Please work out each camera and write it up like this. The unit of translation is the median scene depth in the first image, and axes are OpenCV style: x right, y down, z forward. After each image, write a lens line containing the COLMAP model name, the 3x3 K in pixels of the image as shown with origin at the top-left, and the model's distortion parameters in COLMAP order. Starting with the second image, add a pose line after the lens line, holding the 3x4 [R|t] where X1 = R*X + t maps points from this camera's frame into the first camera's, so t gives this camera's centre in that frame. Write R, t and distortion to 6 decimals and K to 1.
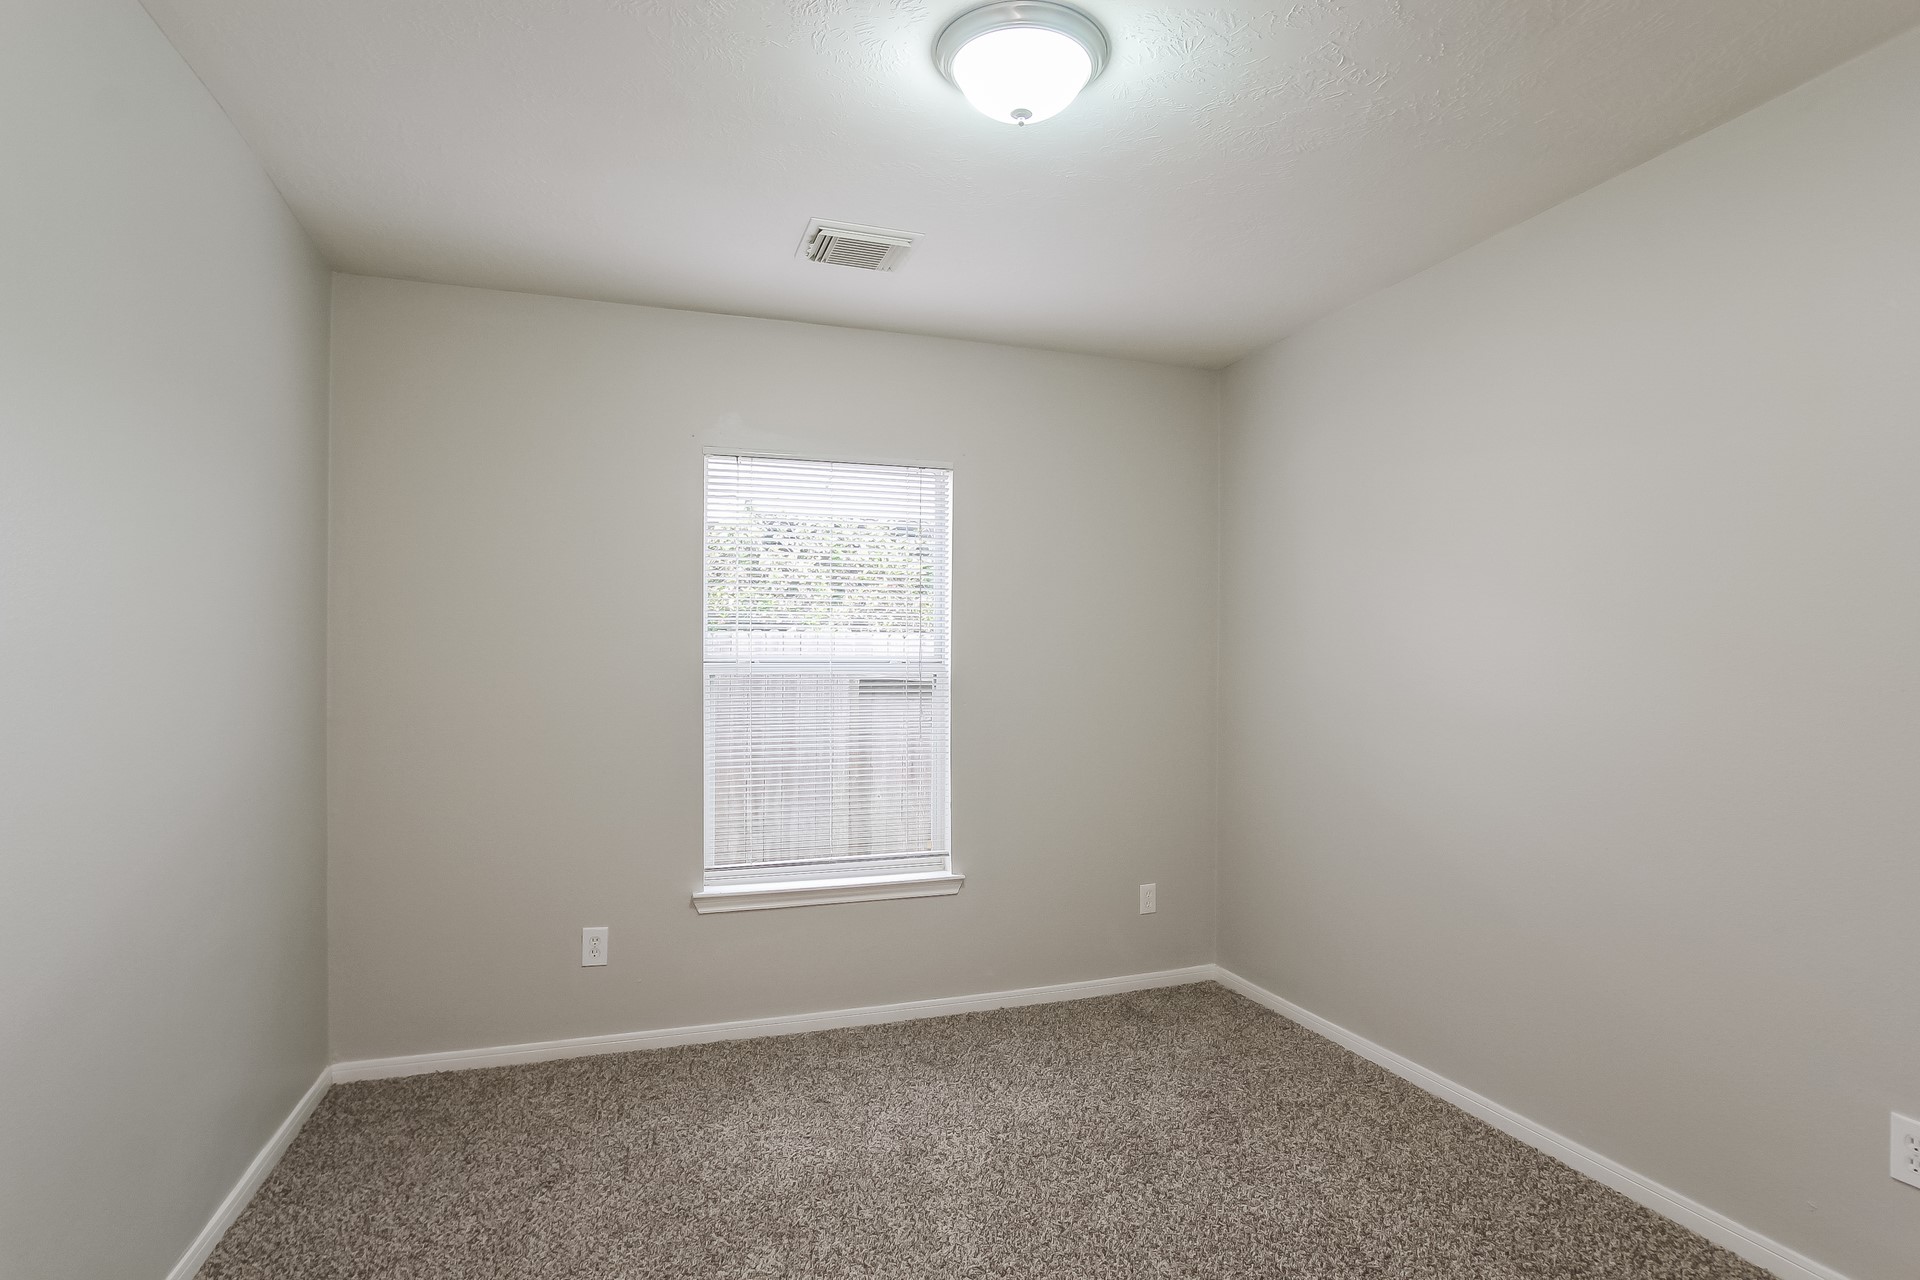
lens RADIAL K [[988.6, 0, 961.9], [0, 988.6, 650.0], [0, 0, 1]] dist [-0.067662, 0.038966]
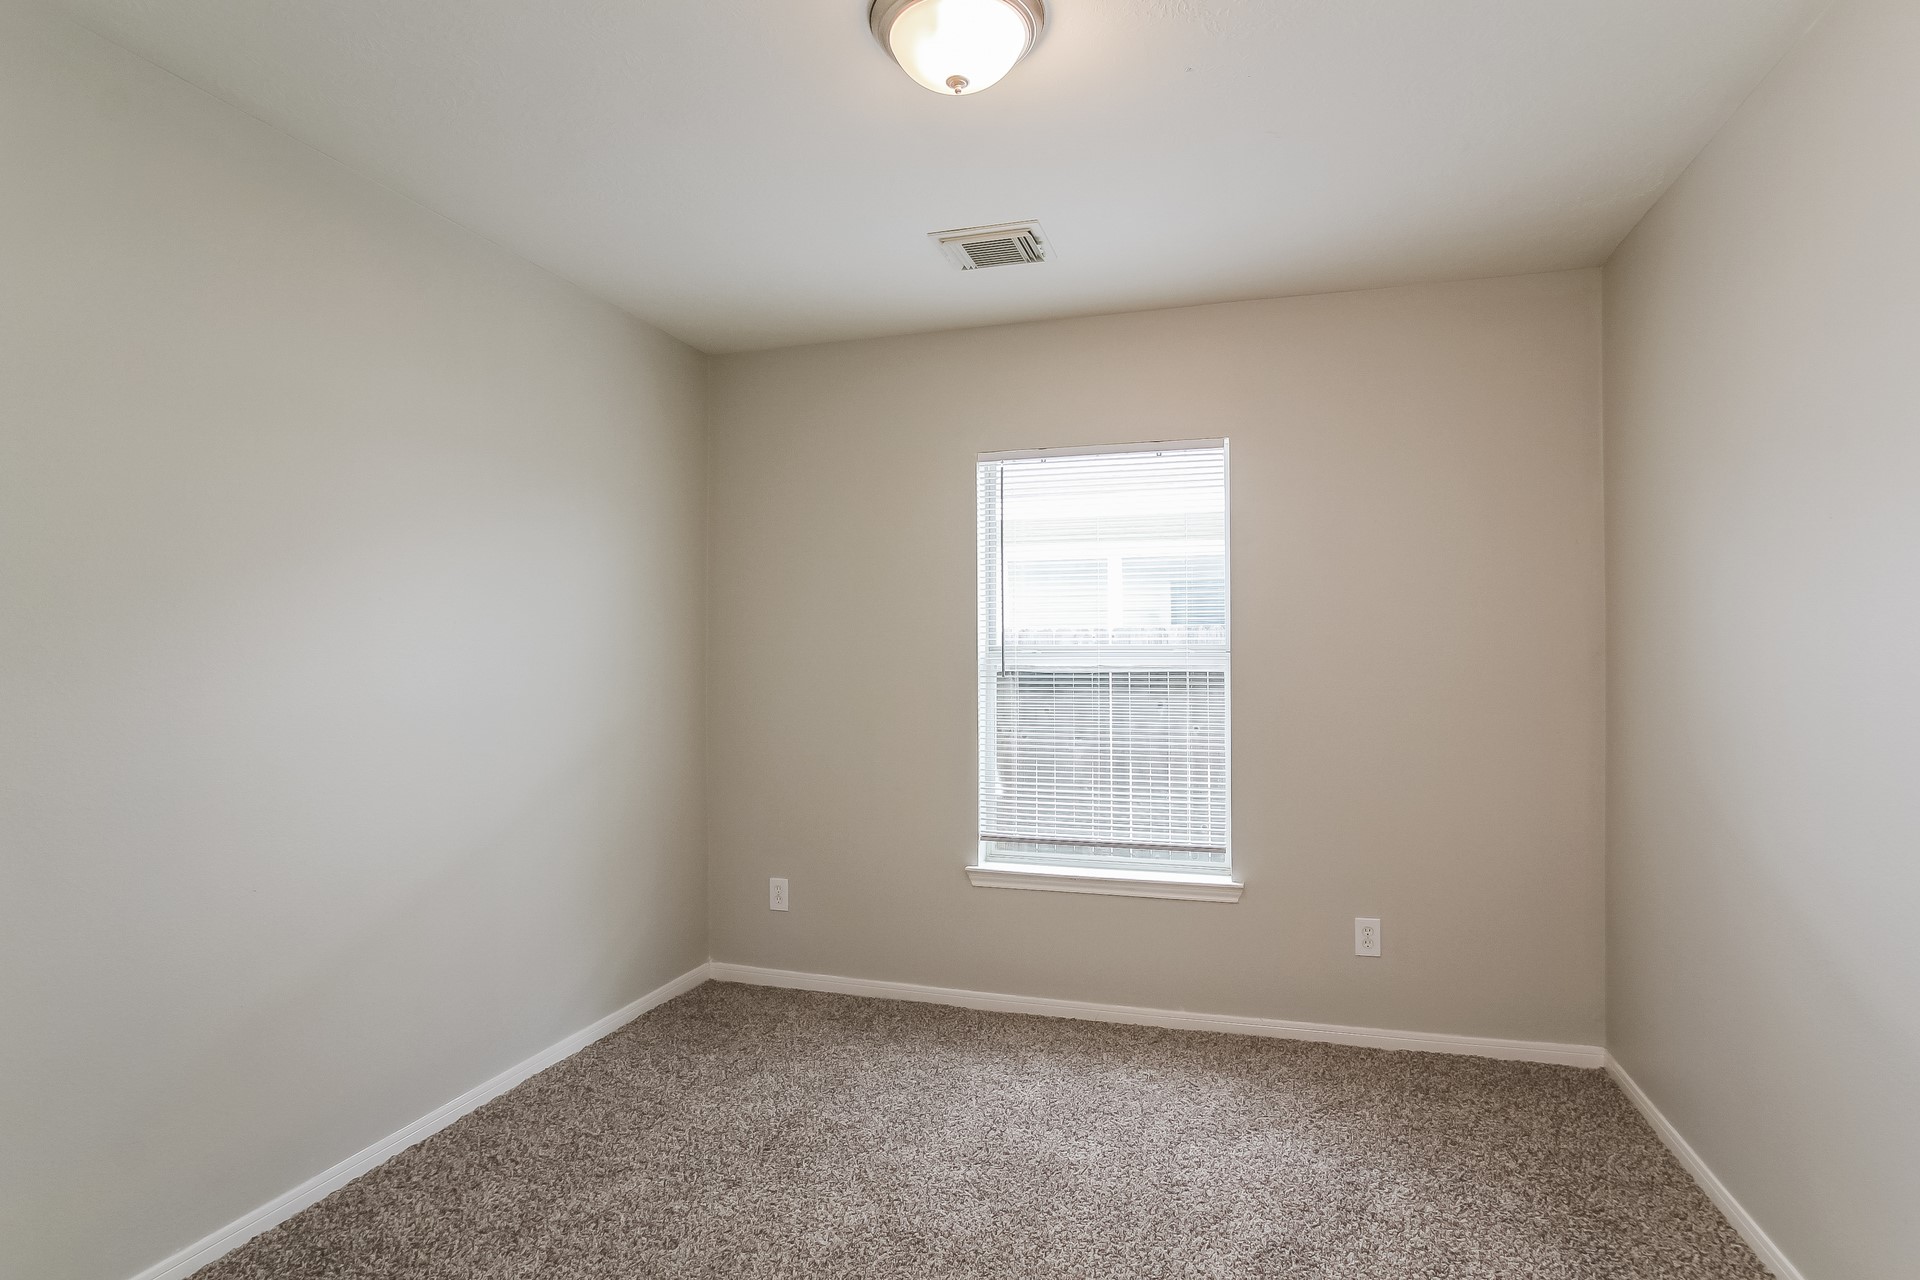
lens RADIAL K [[975.5, 0, 964.9], [0, 975.5, 635.8], [0, 0, 1]] dist [-0.056461, 0.030008]
pose [[0.810801, -0.011768, -0.585203, 0.334211], [0.009238, 0.999931, -0.007308, 0.001374], [0.585248, 0.000520, 0.810854, 0.120668]]
